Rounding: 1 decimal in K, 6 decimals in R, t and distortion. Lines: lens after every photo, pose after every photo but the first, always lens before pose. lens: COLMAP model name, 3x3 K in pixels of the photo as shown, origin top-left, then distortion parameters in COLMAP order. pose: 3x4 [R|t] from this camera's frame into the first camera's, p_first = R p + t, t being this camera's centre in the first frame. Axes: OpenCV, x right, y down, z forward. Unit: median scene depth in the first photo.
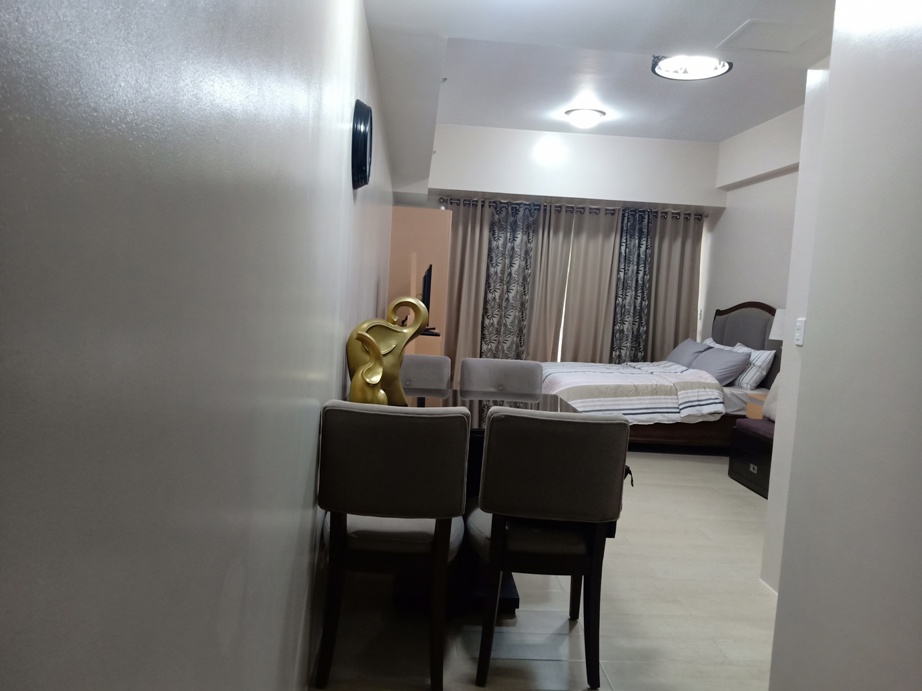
lens RADIAL K [[720.4, 0, 461.0], [0, 720.4, 345.5], [0, 0, 1]] dist [0.145734, -0.377424]
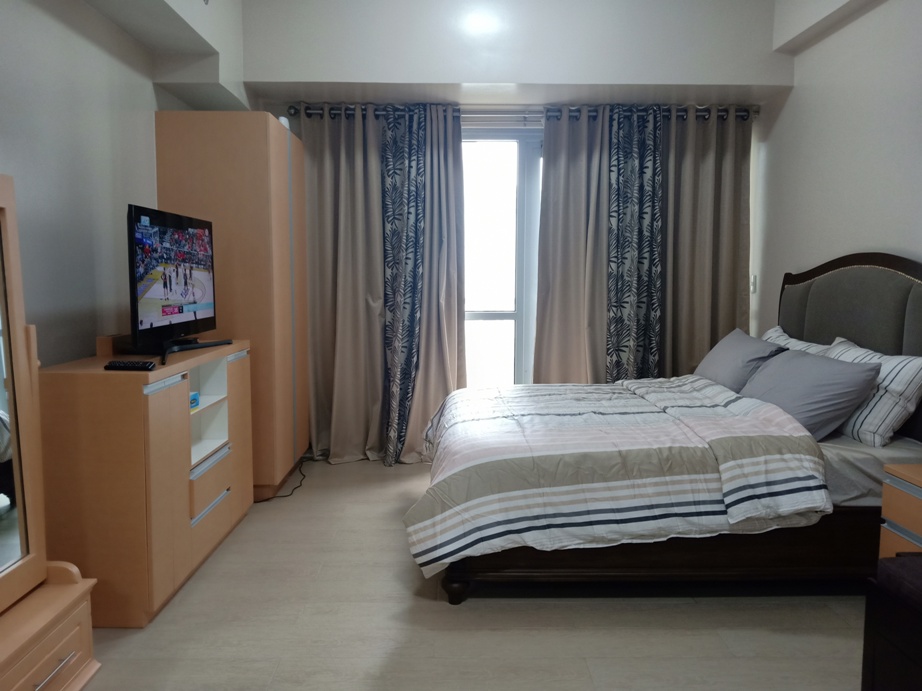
lens RADIAL K [[728.7, 0, 461.0], [0, 728.7, 345.5], [0, 0, 1]] dist [0.068103, -0.134106]
pose [[0.997228, -0.053150, -0.052066, 0.127036], [0.054401, 0.998256, 0.022906, -0.019979], [0.050758, -0.025675, 0.998381, 0.414121]]
